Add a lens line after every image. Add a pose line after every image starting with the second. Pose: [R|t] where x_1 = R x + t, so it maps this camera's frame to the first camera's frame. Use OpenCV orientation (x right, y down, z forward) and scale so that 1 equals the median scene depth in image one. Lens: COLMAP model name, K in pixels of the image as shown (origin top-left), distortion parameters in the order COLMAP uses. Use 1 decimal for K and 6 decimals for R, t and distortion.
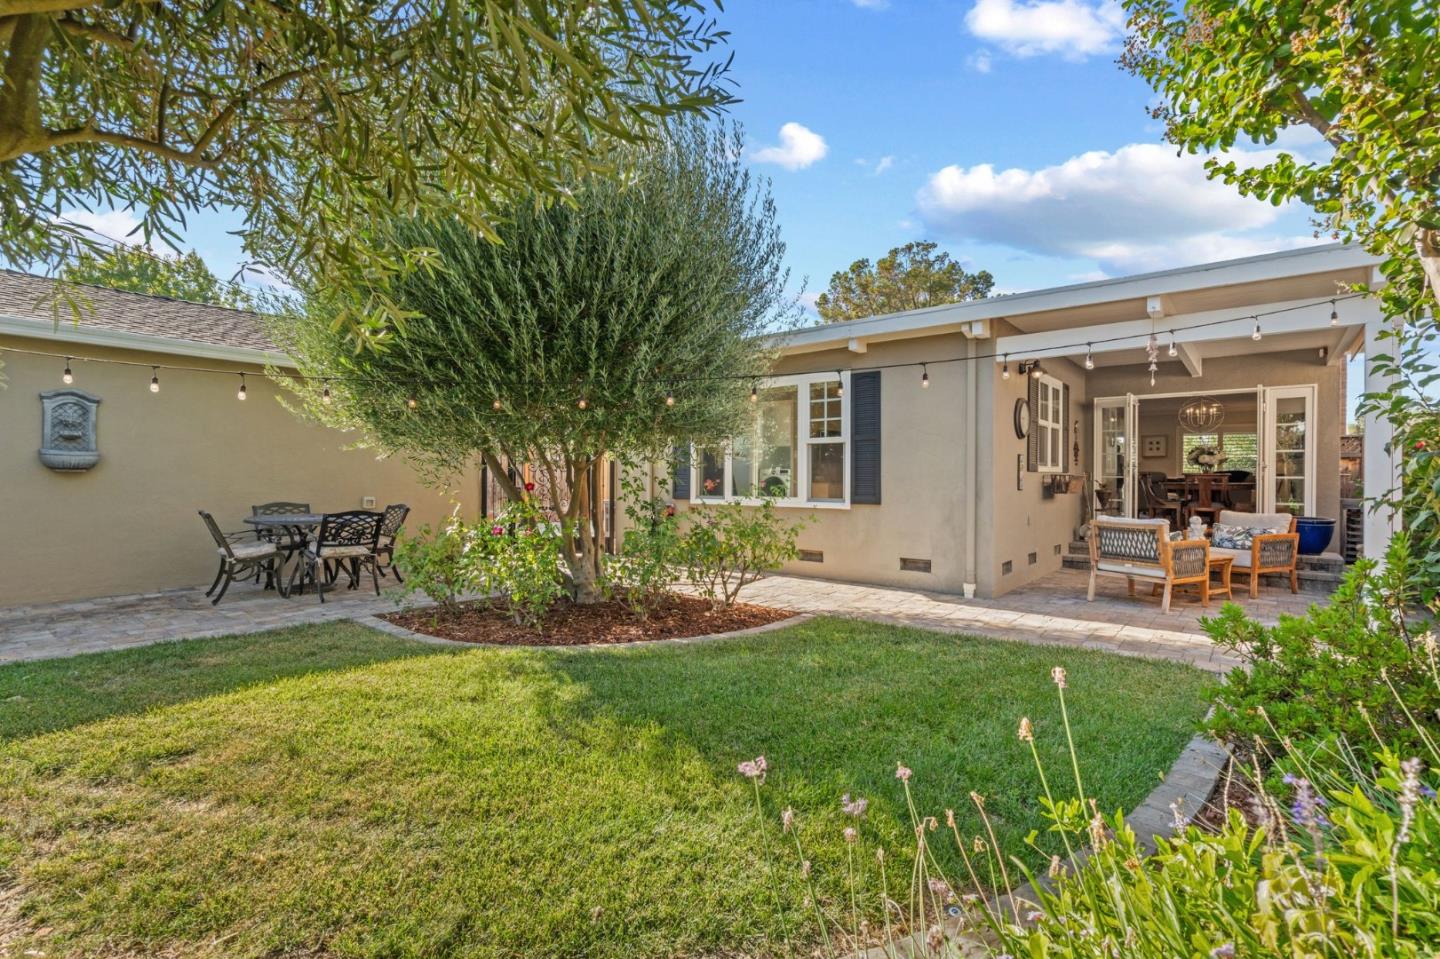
lens RADIAL K [[651.9, 0, 716.9], [0, 651.9, 468.7], [0, 0, 1]] dist [-0.000908, 0.000751]
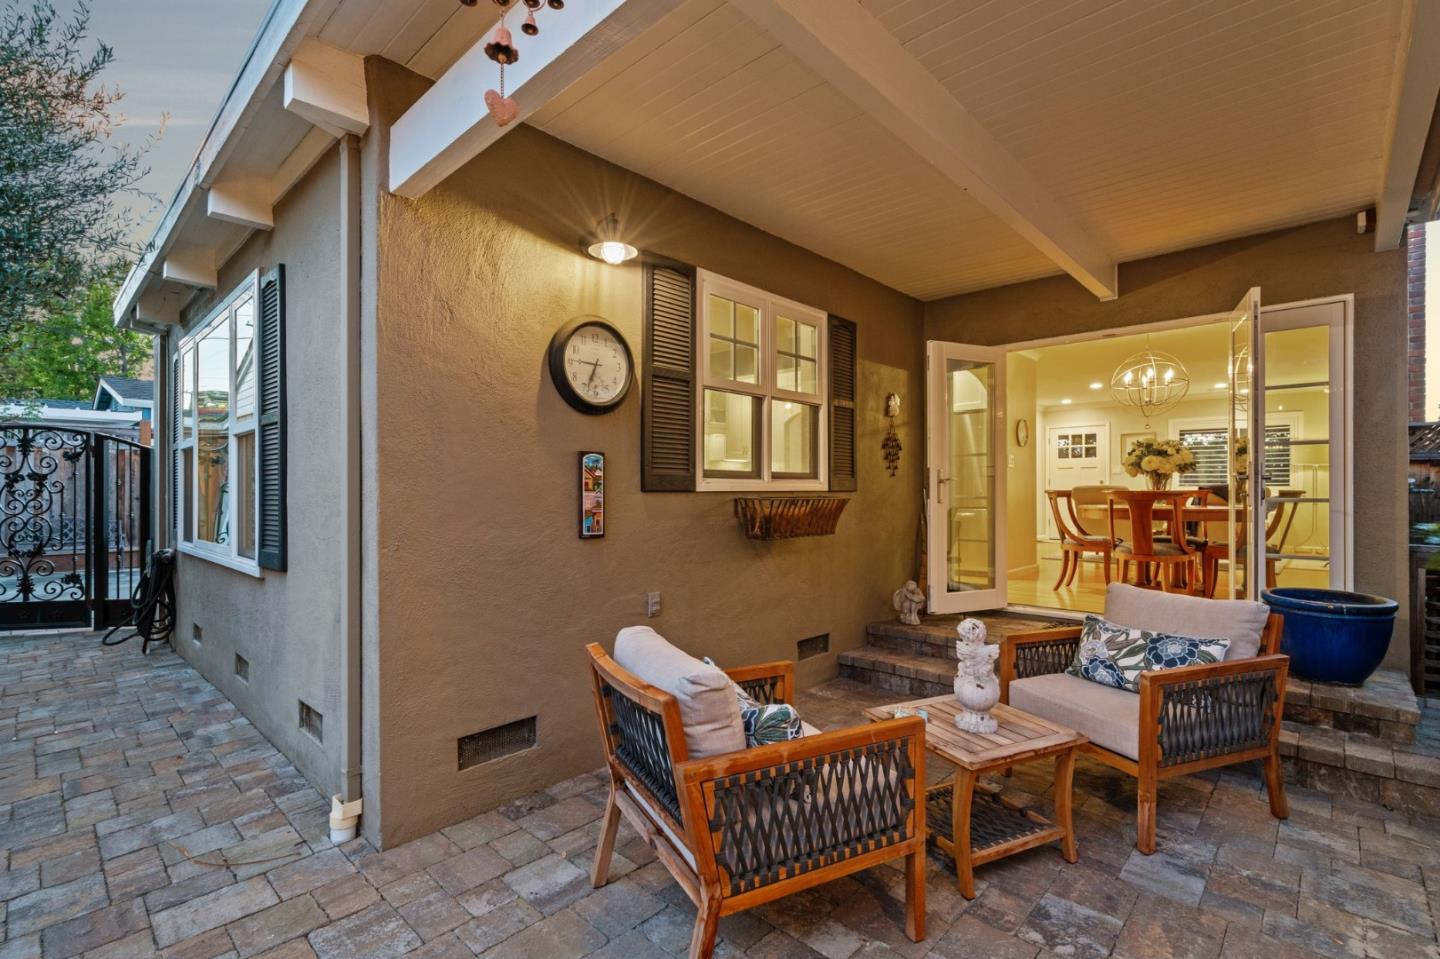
lens RADIAL K [[651.9, 0, 724.6], [0, 651.9, 482.8], [0, 0, 1]] dist [-0.000908, 0.000751]
pose [[0.998357, -0.011967, -0.056032, 0.564842], [0.011613, 0.999911, -0.006634, 0.000352], [0.056106, 0.005973, 0.998407, 0.581385]]
